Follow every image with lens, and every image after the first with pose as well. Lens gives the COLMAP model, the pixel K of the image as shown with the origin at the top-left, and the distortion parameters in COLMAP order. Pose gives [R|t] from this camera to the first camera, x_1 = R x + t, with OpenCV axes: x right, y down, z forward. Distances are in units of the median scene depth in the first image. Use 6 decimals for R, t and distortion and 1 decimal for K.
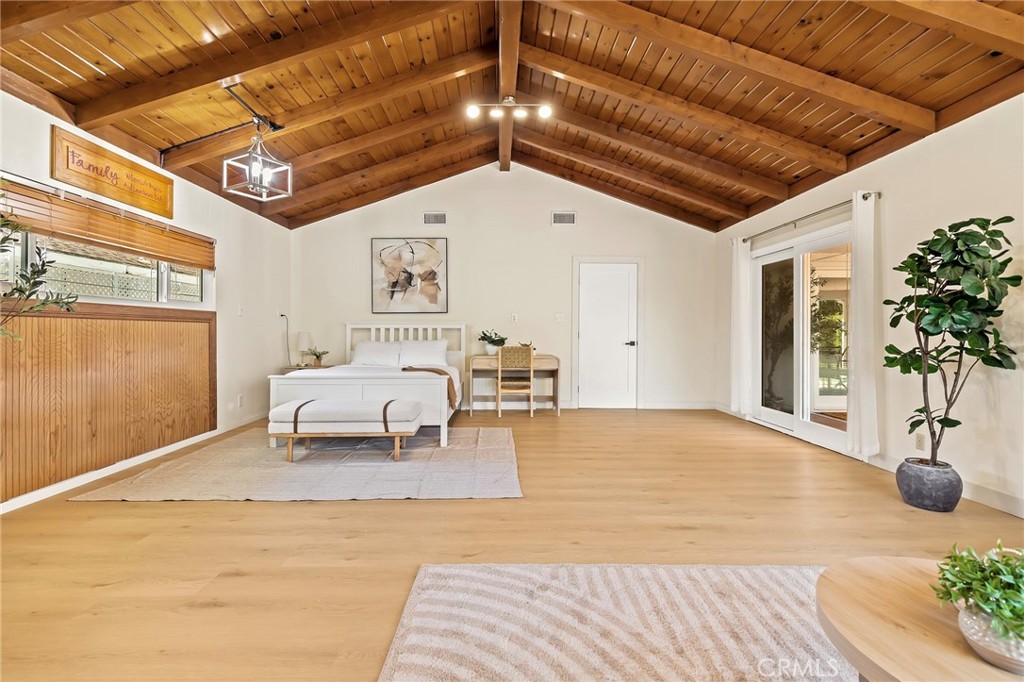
lens RADIAL K [[463.8, 0, 505.2], [0, 463.8, 336.7], [0, 0, 1]] dist [0.003488, 0.000061]
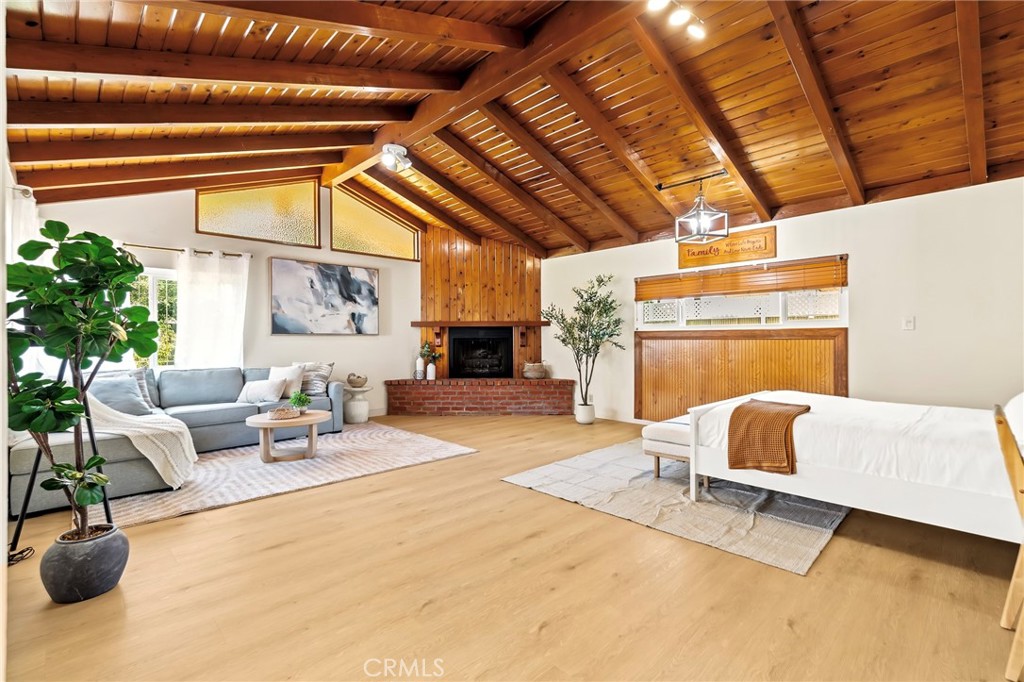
lens RADIAL K [[463.8, 0, 505.2], [0, 463.8, 336.7], [0, 0, 1]] dist [0.003488, 0.000061]
pose [[-0.734929, -0.004893, -0.678126, 0.832174], [-0.006229, 0.999980, -0.000465, -0.044413], [0.678115, 0.003882, -0.734946, 1.807025]]
